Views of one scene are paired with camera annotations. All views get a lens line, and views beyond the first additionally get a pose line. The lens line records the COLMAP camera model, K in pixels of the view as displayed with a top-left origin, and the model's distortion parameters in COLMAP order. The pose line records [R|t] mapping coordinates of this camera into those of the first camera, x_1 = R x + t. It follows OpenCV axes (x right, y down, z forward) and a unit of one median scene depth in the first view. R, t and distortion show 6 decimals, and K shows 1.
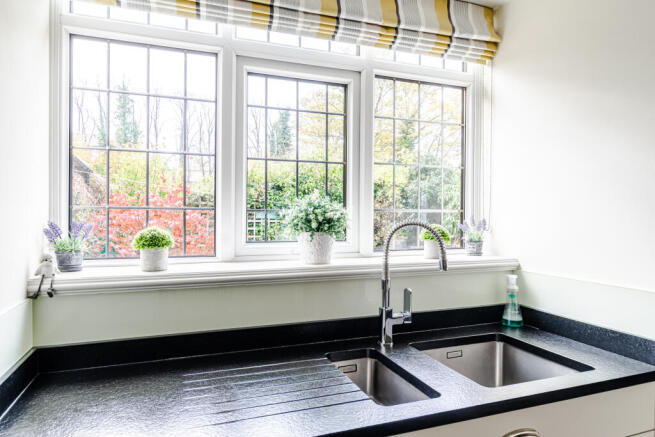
lens RADIAL K [[425.4, 0, 327.6], [0, 425.4, 216.9], [0, 0, 1]] dist [-0.006435, 0.000360]
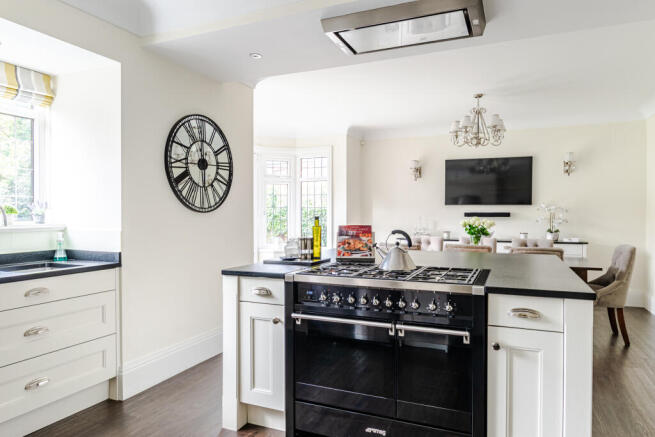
lens RADIAL K [[425.4, 0, 331.1], [0, 425.4, 220.3], [0, 0, 1]] dist [-0.006435, 0.000360]
pose [[0.696180, -0.015638, 0.717697, -0.048446], [0.006526, 0.999859, 0.015456, 0.061287], [-0.717837, -0.006077, 0.696184, -0.991843]]
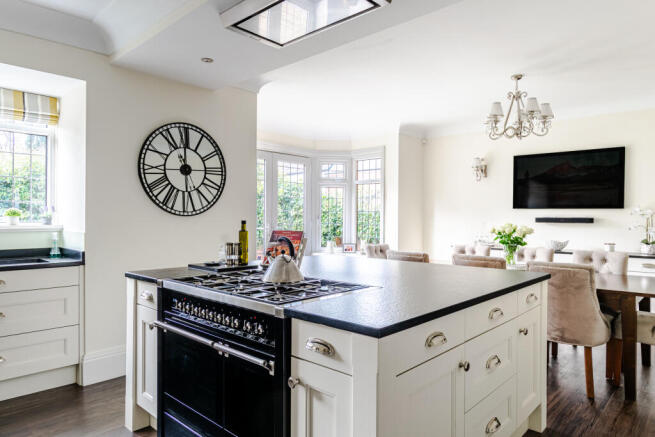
lens RADIAL K [[425.4, 0, 330.2], [0, 425.4, 219.5], [0, 0, 1]] dist [-0.006435, 0.000360]
pose [[0.894278, -0.002149, 0.447506, 0.660512], [0.000272, 0.999991, 0.004257, 0.060140], [-0.447512, -0.003685, 0.894271, -1.346121]]
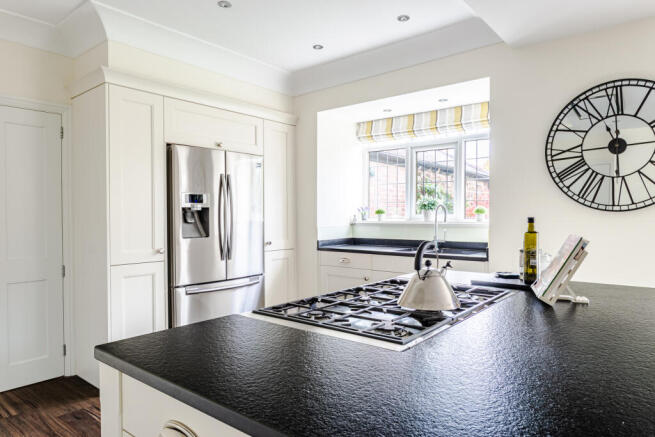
lens RADIAL K [[425.4, 0, 327.6], [0, 425.4, 219.0], [0, 0, 1]] dist [-0.006435, 0.000360]
pose [[0.497912, 0.006308, -0.867205, 1.725223], [-0.000112, 0.999974, 0.007210, 0.067278], [0.867228, -0.003493, 0.497900, -0.776670]]
